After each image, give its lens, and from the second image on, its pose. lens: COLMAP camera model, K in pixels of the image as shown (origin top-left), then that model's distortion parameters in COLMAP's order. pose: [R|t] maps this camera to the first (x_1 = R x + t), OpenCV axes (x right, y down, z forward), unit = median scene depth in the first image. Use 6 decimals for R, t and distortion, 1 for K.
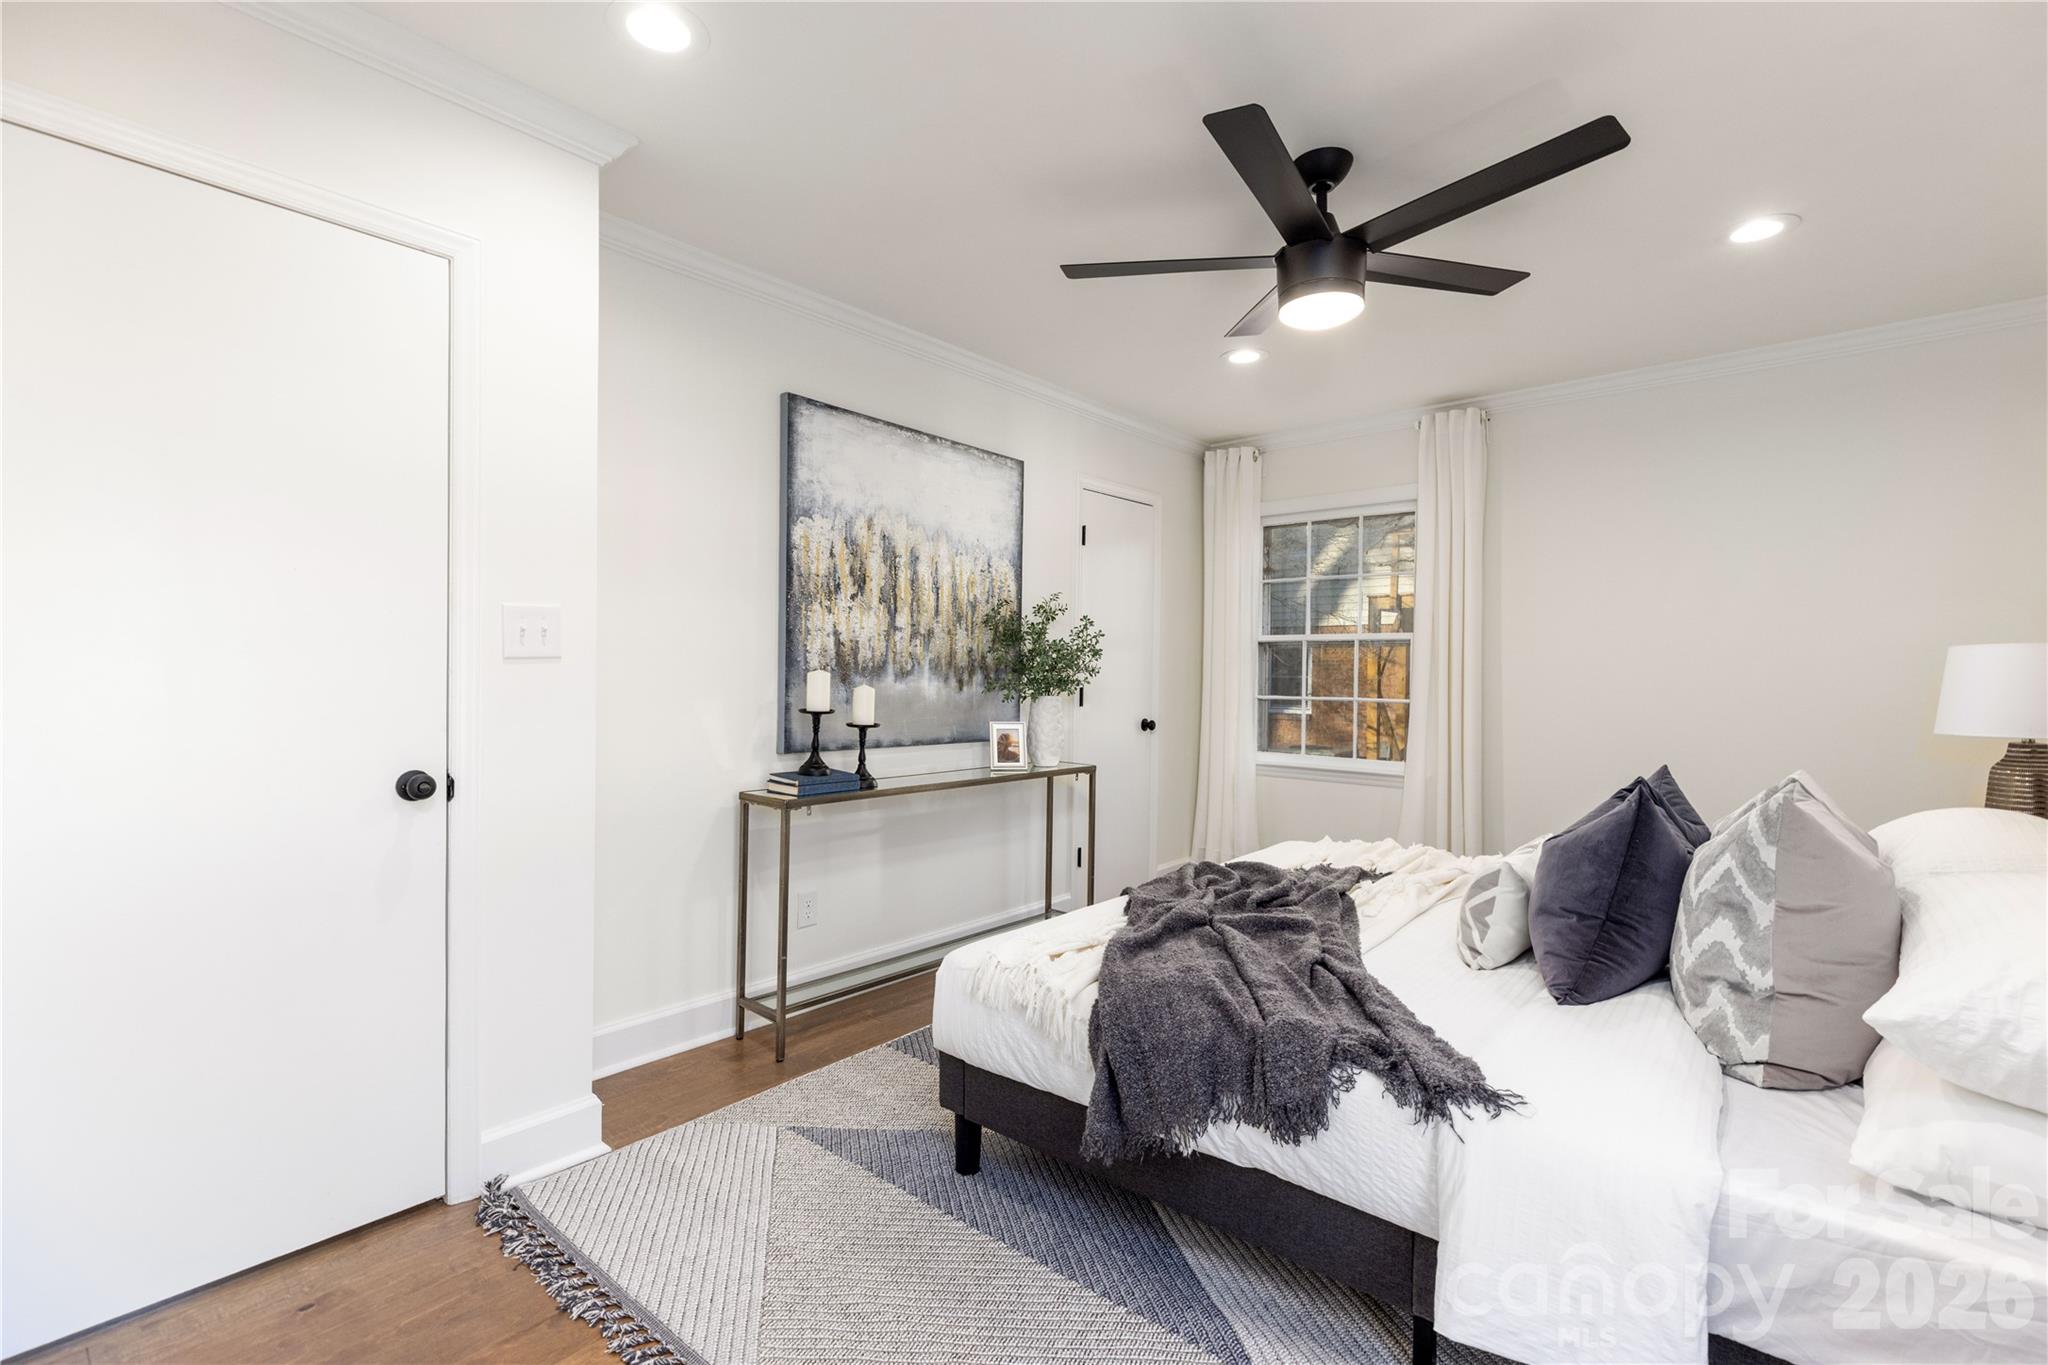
lens RADIAL K [[936.9, 0, 1016.7], [0, 936.9, 676.5], [0, 0, 1]] dist [0.003355, 0.000392]
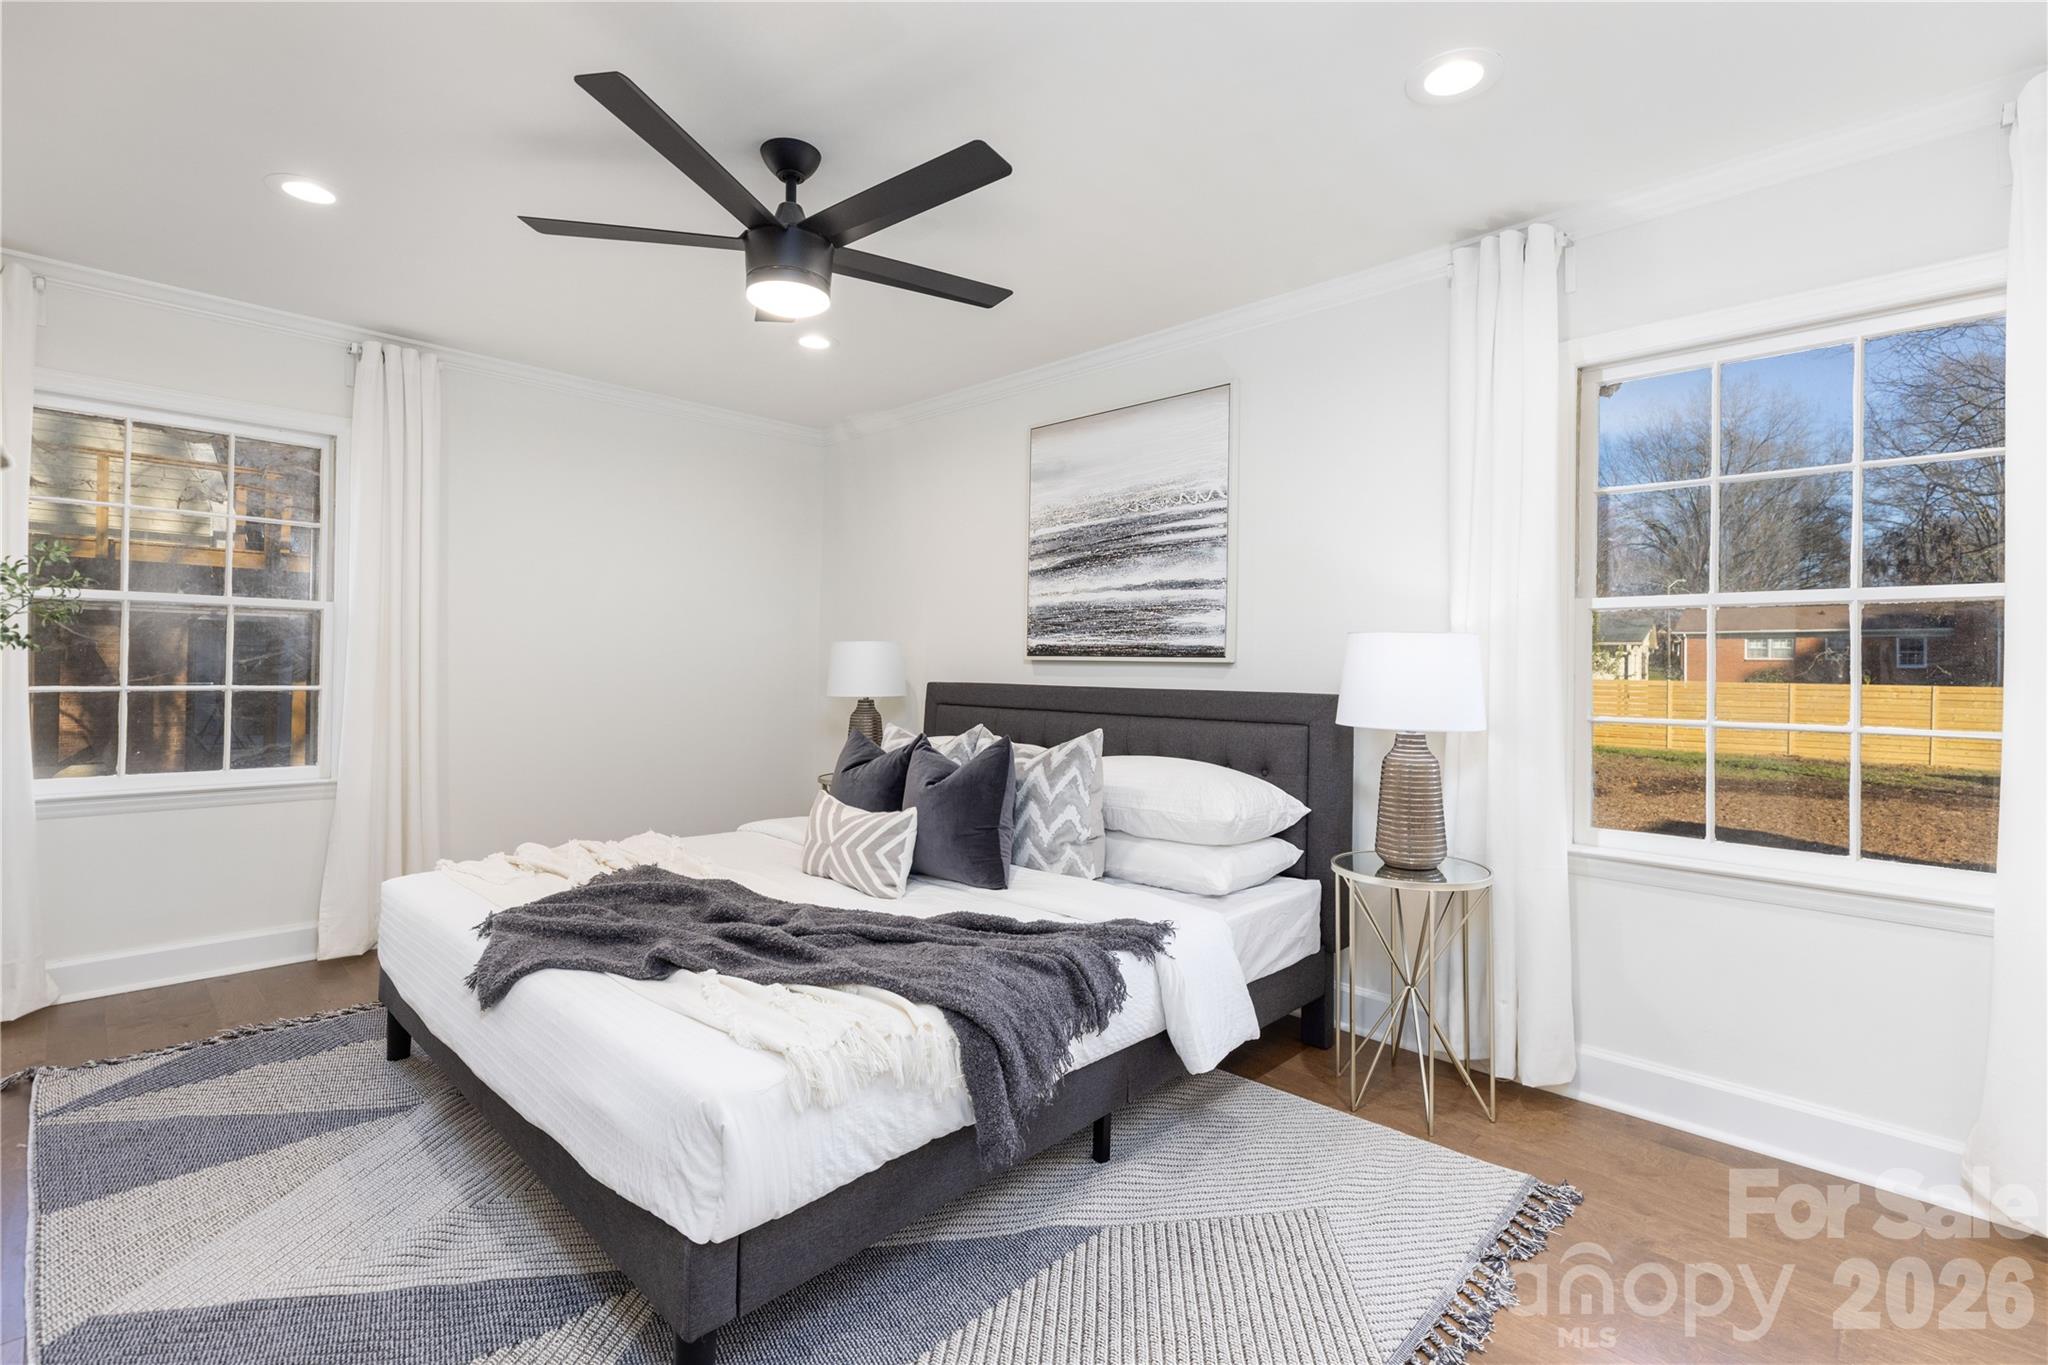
lens RADIAL K [[913.2, 0, 1024.2], [0, 913.2, 660.7], [0, 0, 1]] dist [0.003708, 0.000739]
pose [[0.053630, -0.006245, 0.998541, -0.645311], [-0.008866, 0.999938, 0.006730, -0.013762], [-0.998522, -0.009214, 0.053571, 0.693398]]
